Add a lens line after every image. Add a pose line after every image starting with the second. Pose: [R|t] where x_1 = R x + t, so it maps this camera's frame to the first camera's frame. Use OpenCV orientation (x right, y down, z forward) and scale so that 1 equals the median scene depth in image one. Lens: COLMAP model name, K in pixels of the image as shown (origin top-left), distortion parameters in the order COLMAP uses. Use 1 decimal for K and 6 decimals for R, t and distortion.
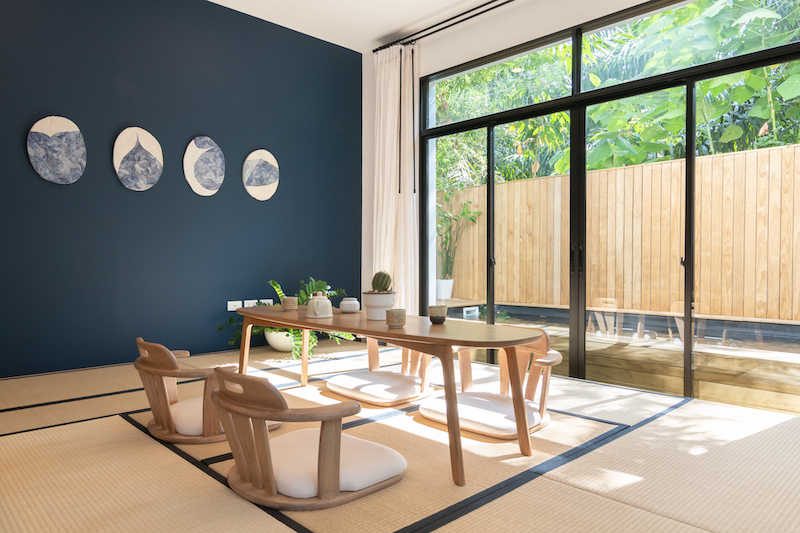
lens RADIAL K [[545.0, 0, 403.2], [0, 545.0, 270.0], [0, 0, 1]] dist [-0.001415, 0.001323]
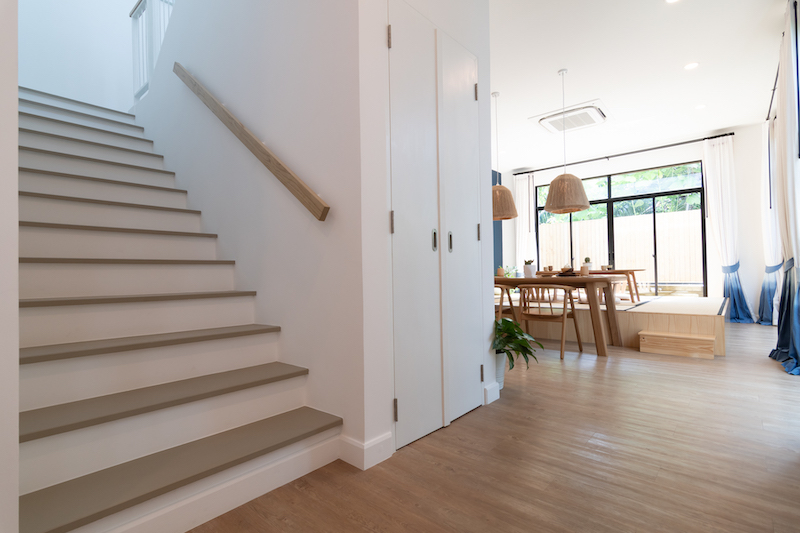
lens RADIAL K [[385.5, 0, 400.1], [0, 385.5, 272.1], [0, 0, 1]] dist [-0.000431, -0.000101]
pose [[0.996451, -0.013669, 0.083054, -0.830312], [0.015516, 0.999645, -0.021640, 0.077627], [-0.082729, 0.022852, 0.996310, -0.793928]]
